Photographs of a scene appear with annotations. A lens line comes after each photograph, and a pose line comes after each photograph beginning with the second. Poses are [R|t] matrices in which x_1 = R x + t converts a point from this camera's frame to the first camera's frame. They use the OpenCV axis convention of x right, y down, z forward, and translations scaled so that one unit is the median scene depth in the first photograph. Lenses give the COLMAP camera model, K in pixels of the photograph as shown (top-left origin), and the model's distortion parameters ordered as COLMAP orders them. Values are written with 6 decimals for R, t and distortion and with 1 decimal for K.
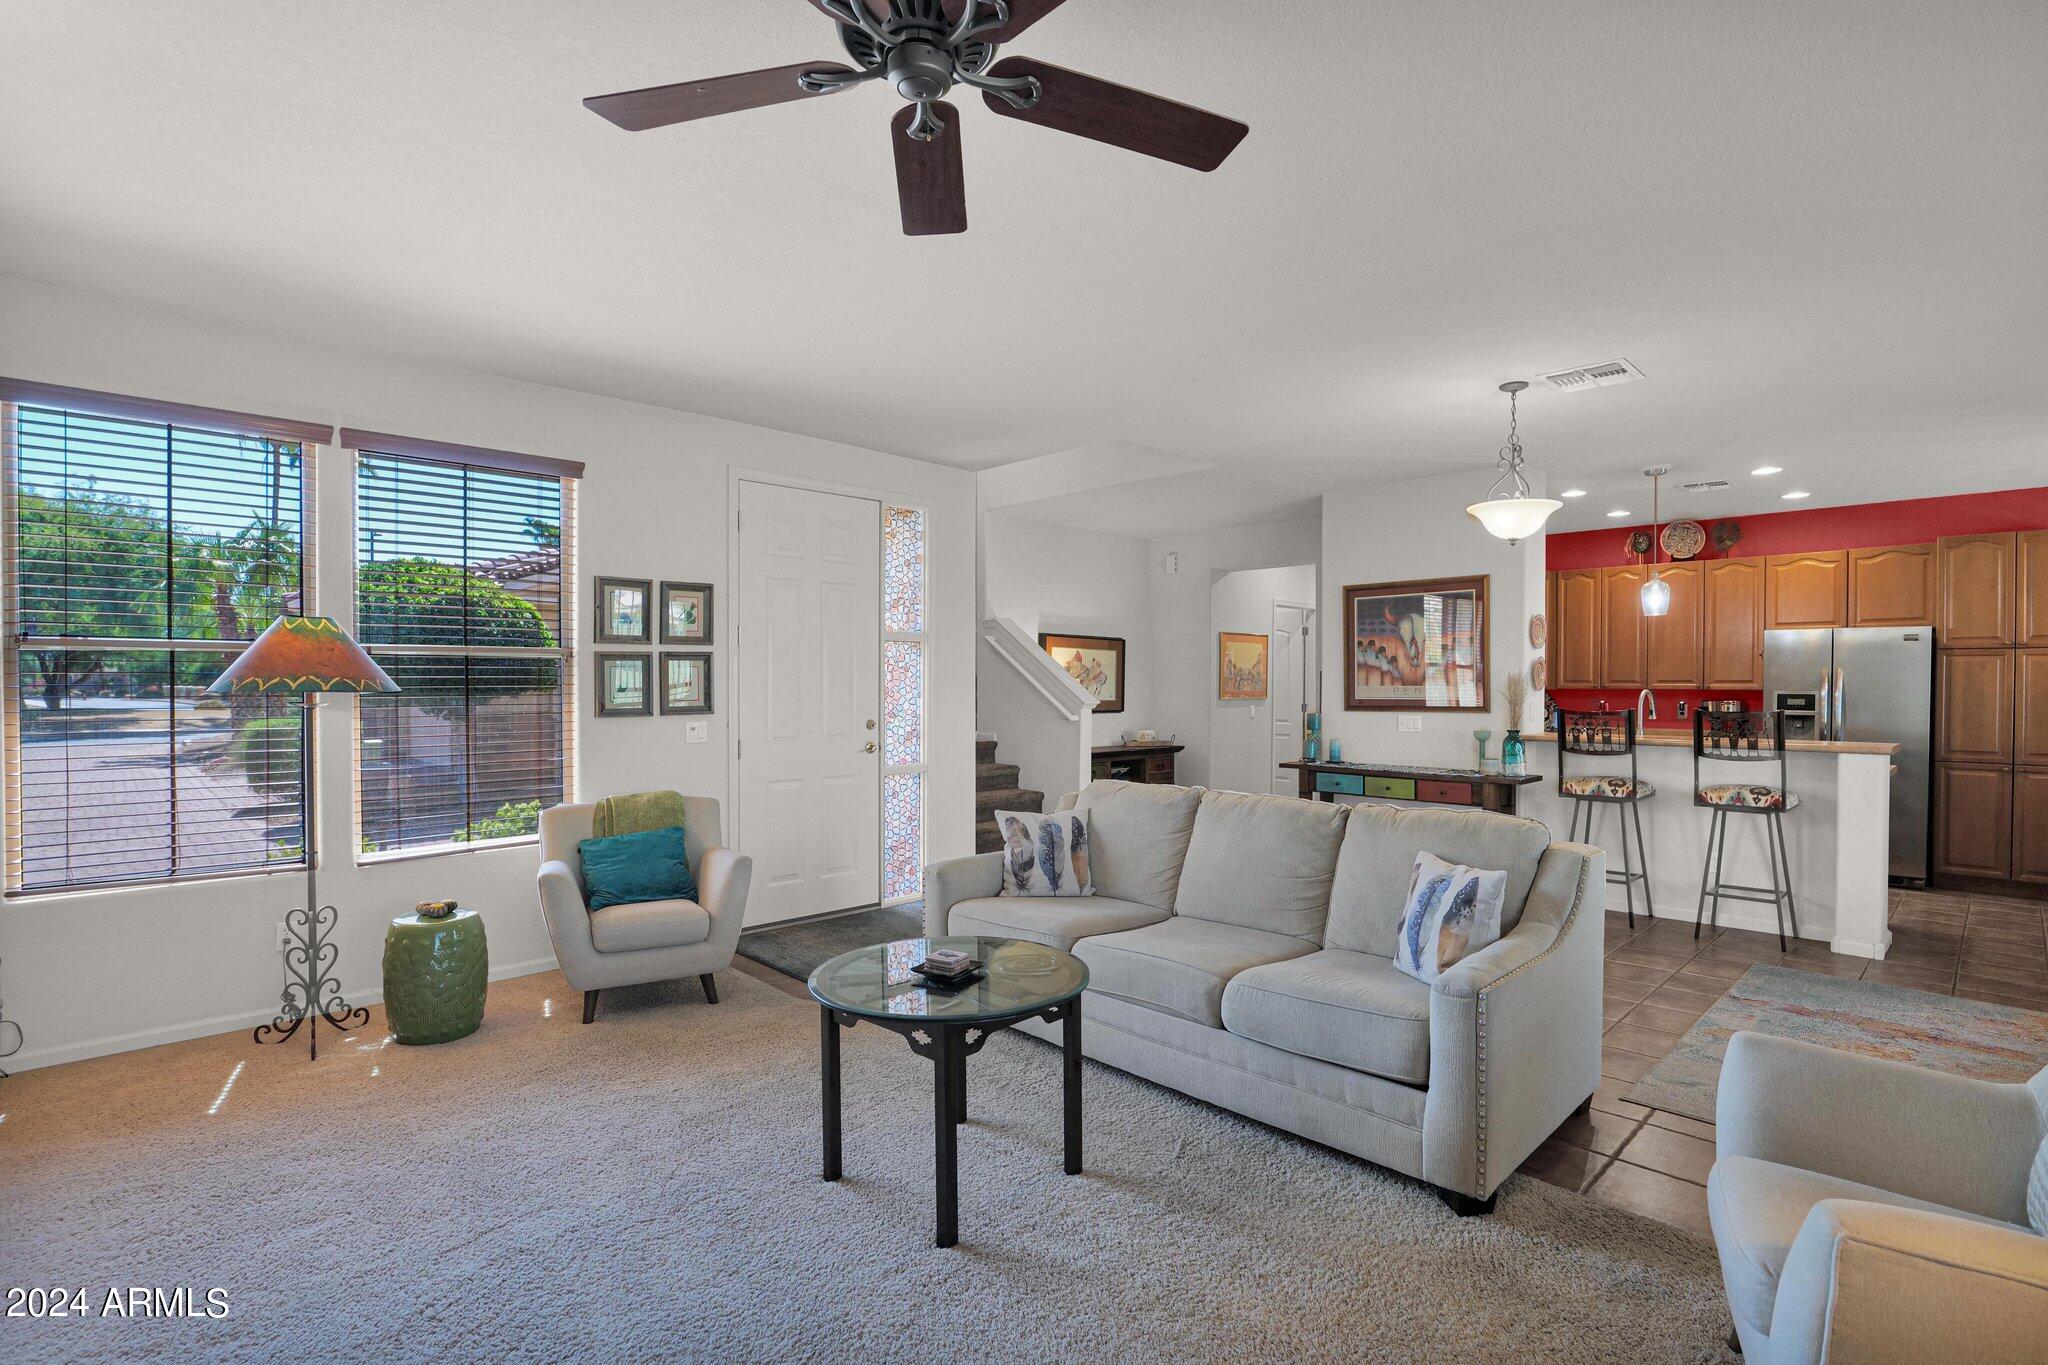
lens RADIAL K [[973.7, 0, 1032.7], [0, 973.7, 692.3], [0, 0, 1]] dist [-0.029889, 0.007790]
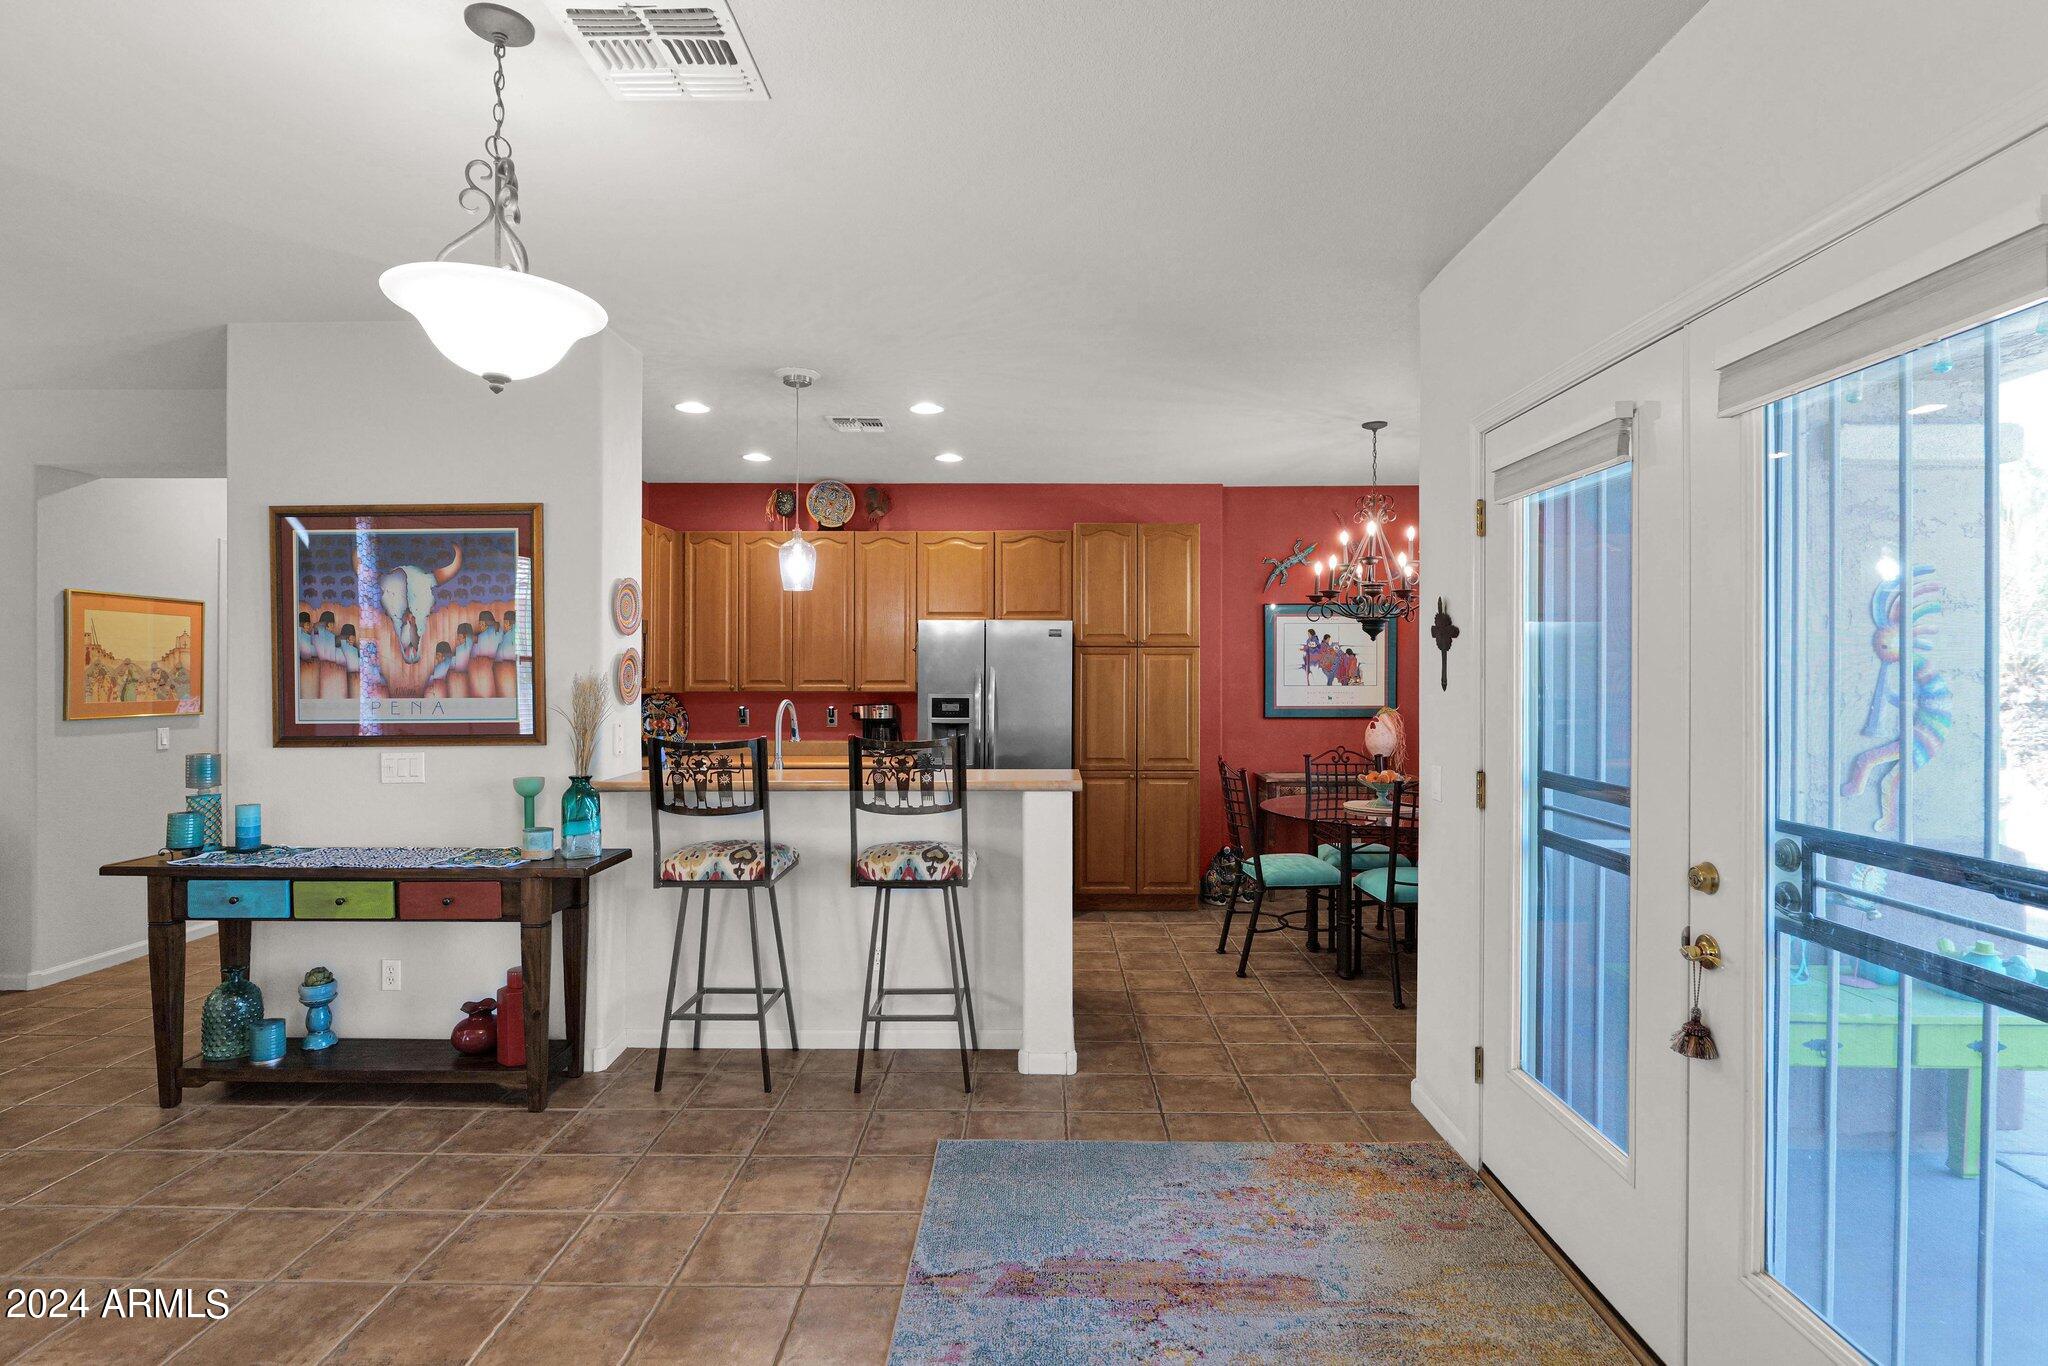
lens RADIAL K [[1008.8, 0, 1034.4], [0, 1008.8, 678.2], [0, 0, 1]] dist [-0.012843, 0.000381]
pose [[0.700822, -0.005167, 0.713318, 0.256963], [0.007370, 0.999973, 0.000002, -0.016731], [-0.713299, 0.005255, 0.700841, 0.384074]]
